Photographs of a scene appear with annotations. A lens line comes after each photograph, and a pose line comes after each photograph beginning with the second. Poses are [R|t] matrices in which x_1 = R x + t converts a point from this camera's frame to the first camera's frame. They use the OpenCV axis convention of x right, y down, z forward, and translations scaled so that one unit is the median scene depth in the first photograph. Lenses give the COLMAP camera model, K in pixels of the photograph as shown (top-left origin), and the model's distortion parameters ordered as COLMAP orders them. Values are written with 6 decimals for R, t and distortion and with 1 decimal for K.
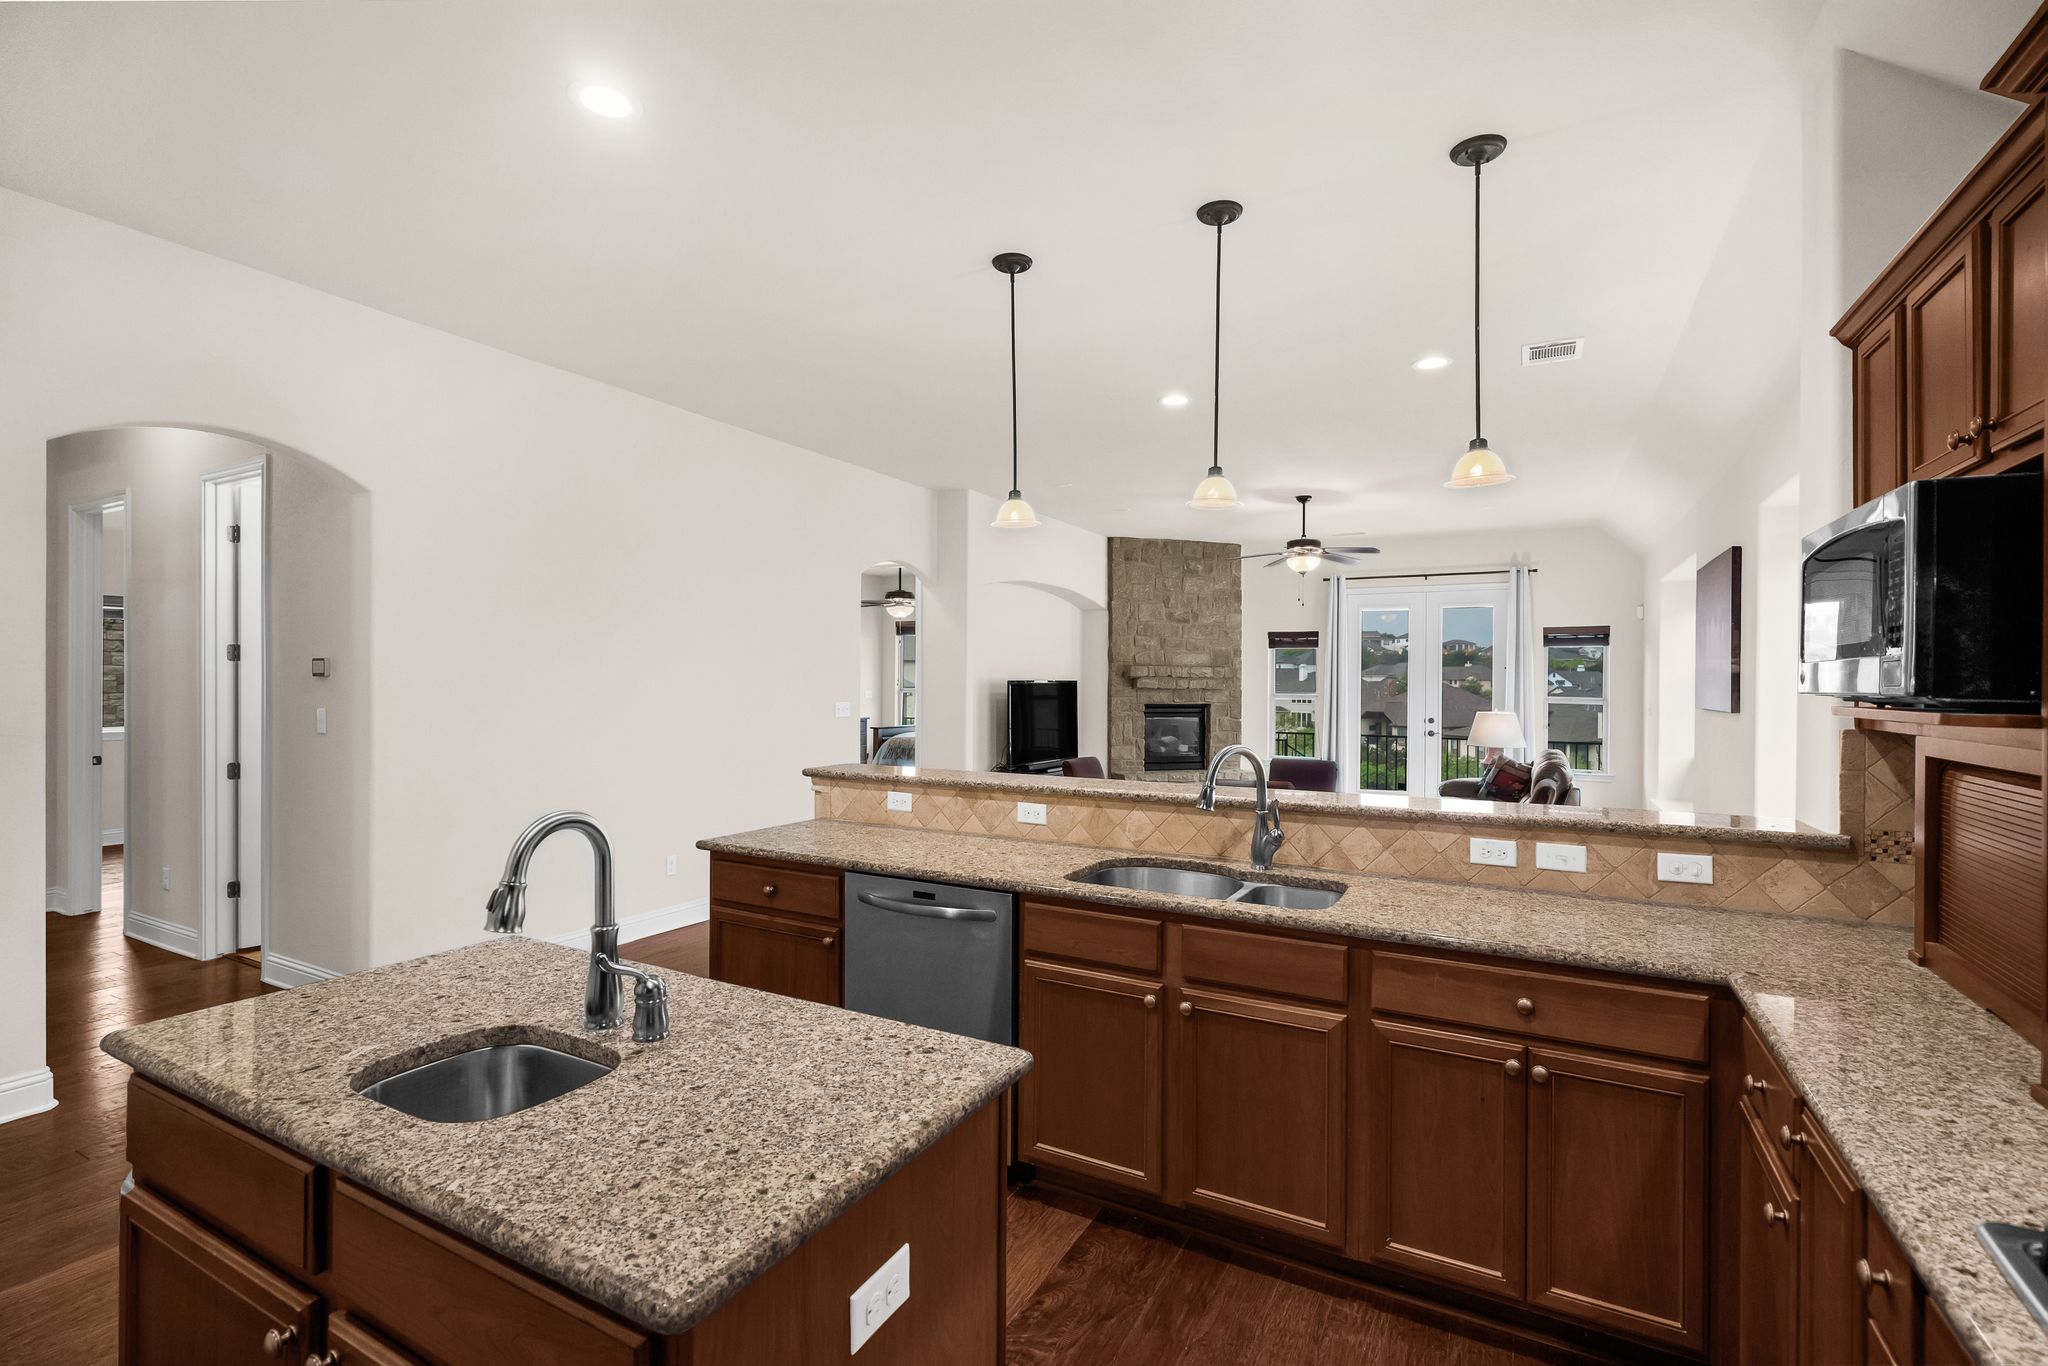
lens RADIAL K [[929.4, 0, 1025.7], [0, 929.4, 679.6], [0, 0, 1]] dist [-0.008115, 0.001377]
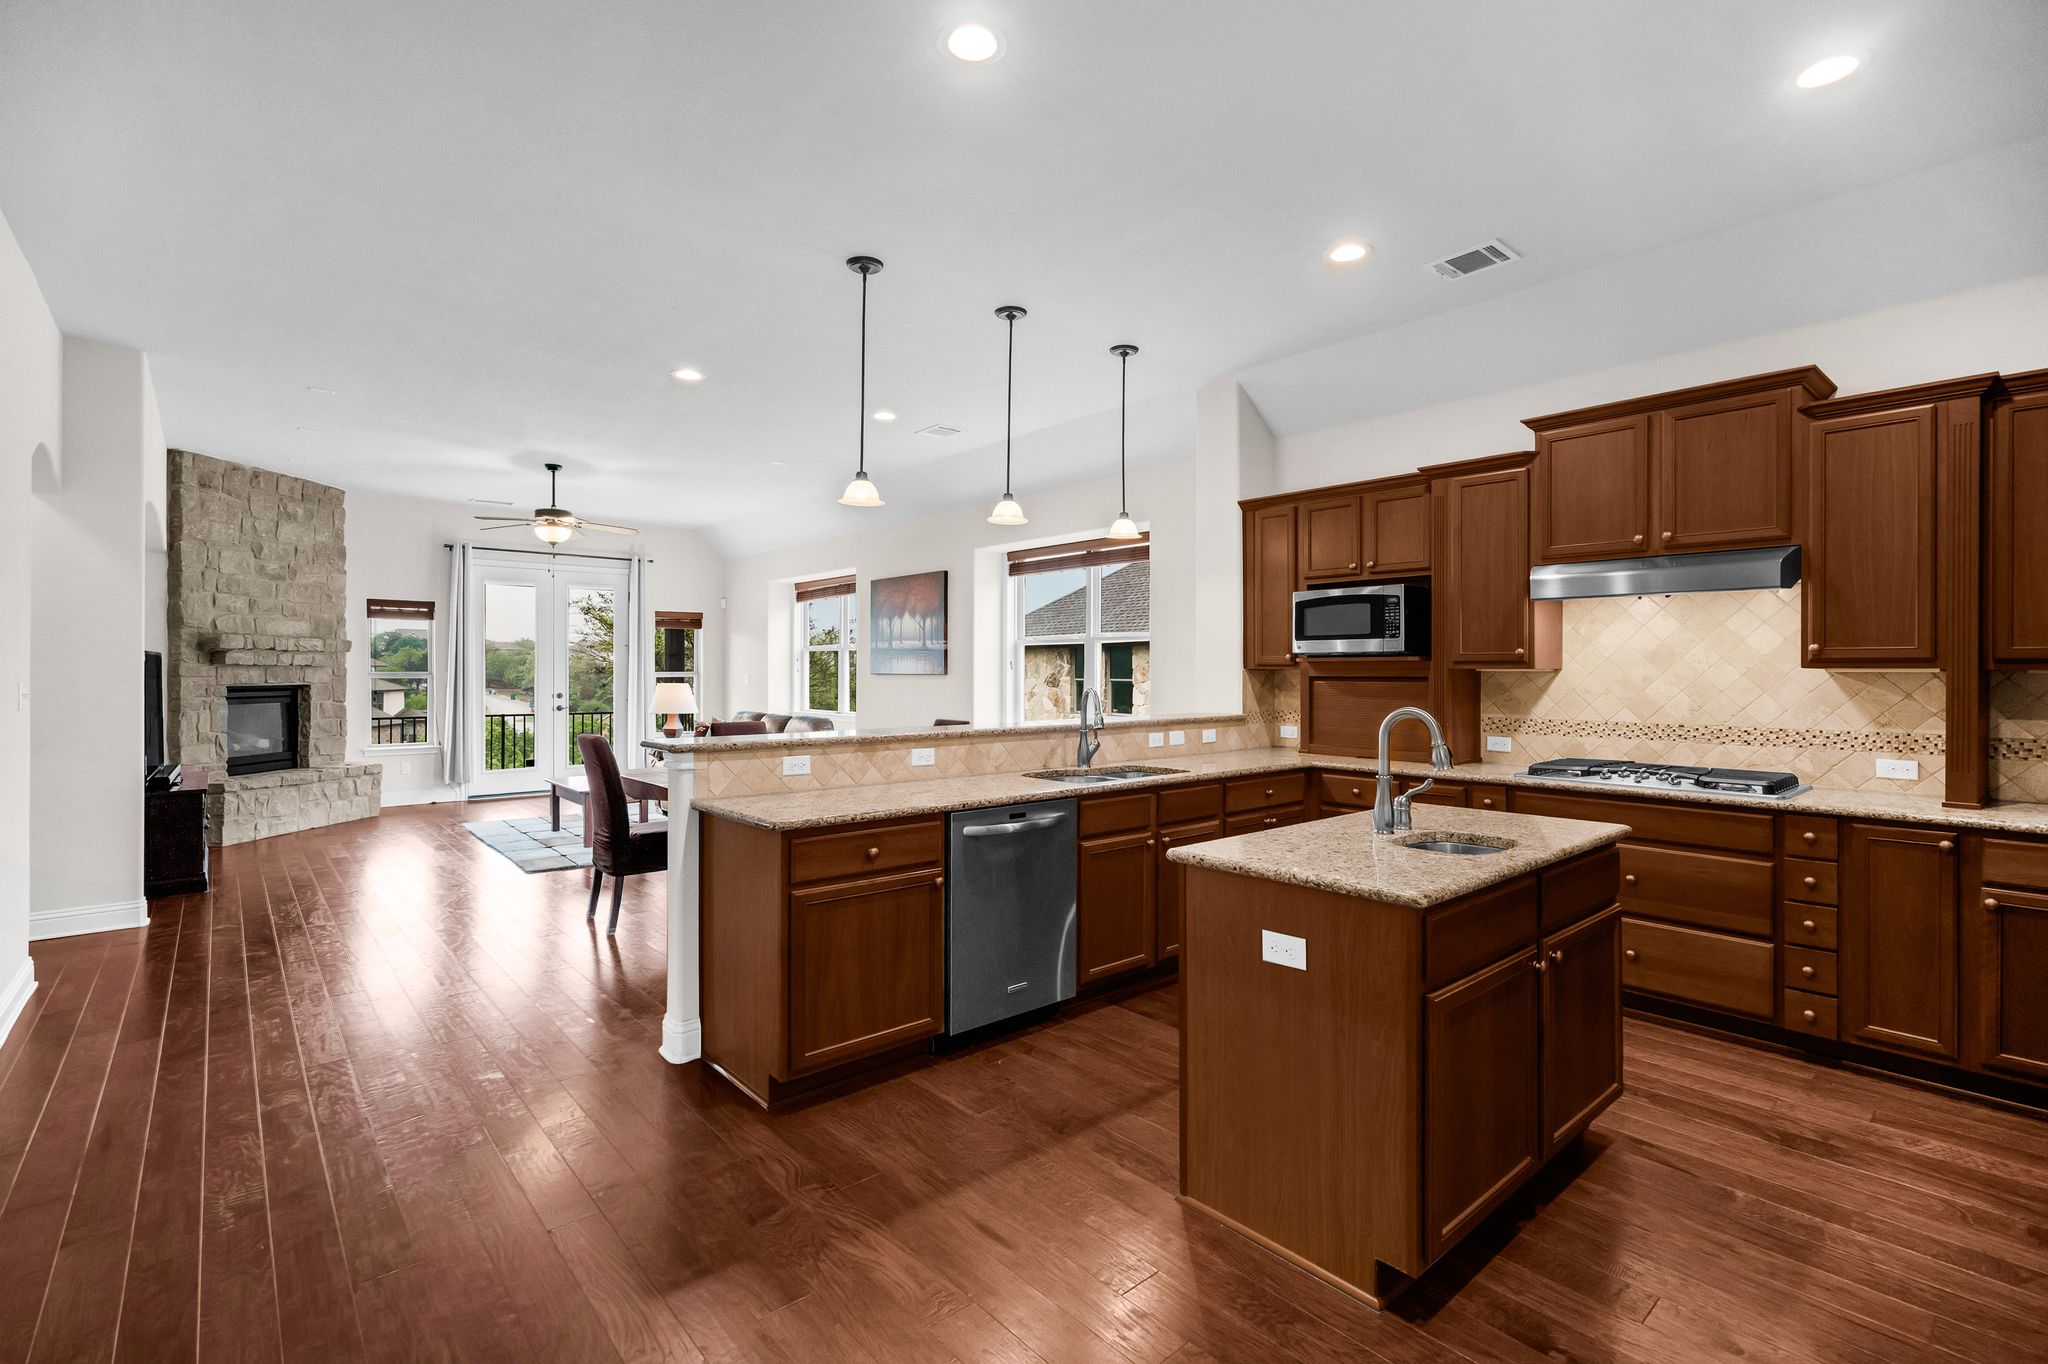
lens RADIAL K [[929.4, 0, 1031.6], [0, 929.4, 666.5], [0, 0, 1]] dist [-0.008115, 0.001377]
pose [[0.344553, -0.003221, 0.938761, -0.342489], [0.000128, 0.999994, 0.003384, 0.008234], [-0.938767, -0.001046, 0.344551, 0.151431]]
